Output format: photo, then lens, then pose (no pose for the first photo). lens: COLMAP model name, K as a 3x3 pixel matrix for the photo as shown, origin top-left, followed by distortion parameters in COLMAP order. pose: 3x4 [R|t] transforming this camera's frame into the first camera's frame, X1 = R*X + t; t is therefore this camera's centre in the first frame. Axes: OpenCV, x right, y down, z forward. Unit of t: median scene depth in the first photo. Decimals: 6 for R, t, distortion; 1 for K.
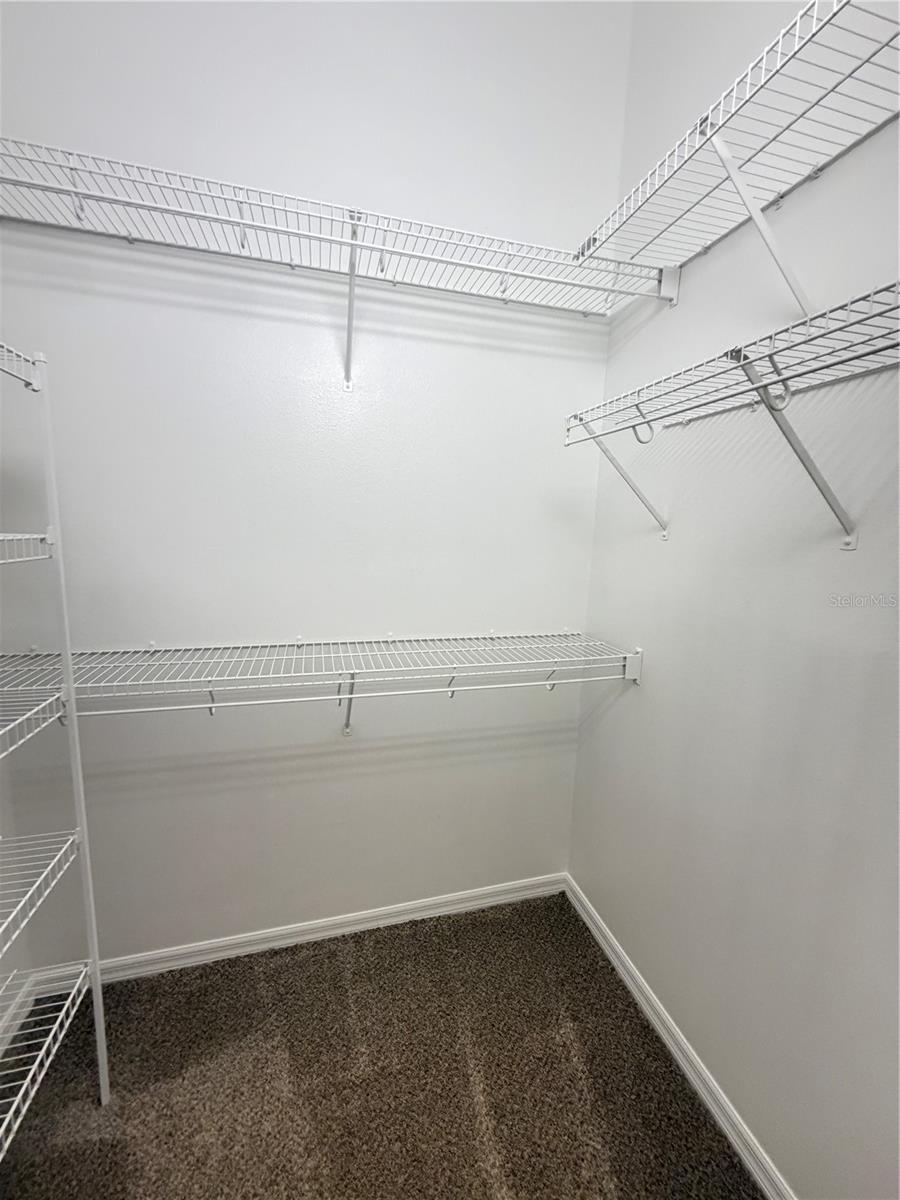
lens RADIAL K [[493.7, 0, 447.6], [0, 493.7, 601.4], [0, 0, 1]] dist [-0.000410, 0.000466]
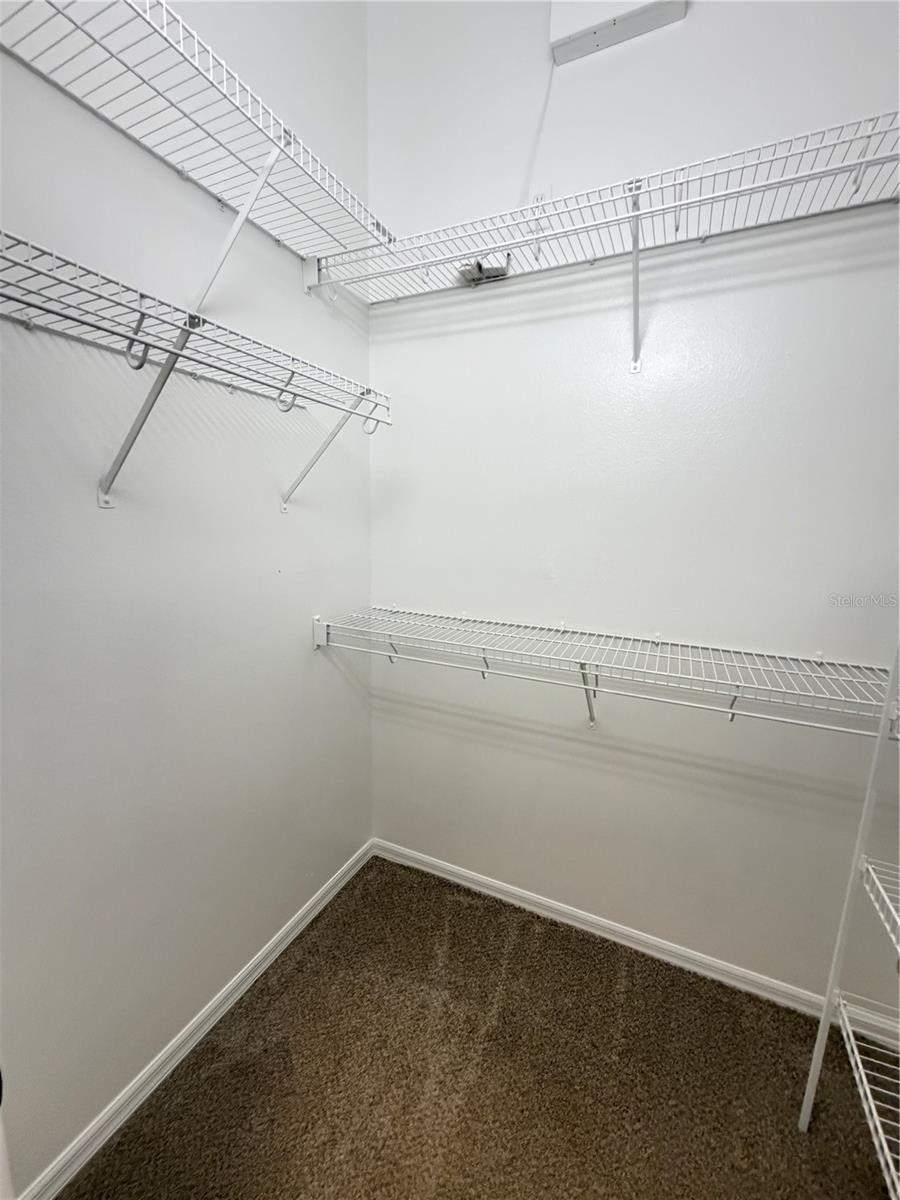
lens RADIAL K [[493.7, 0, 442.4], [0, 493.7, 597.4], [0, 0, 1]] dist [-0.000410, 0.000466]
pose [[0.734136, 0.098594, -0.671806, 0.218191], [-0.092761, 0.994688, 0.044612, -0.003143], [0.672636, 0.029566, 0.739382, 0.064589]]
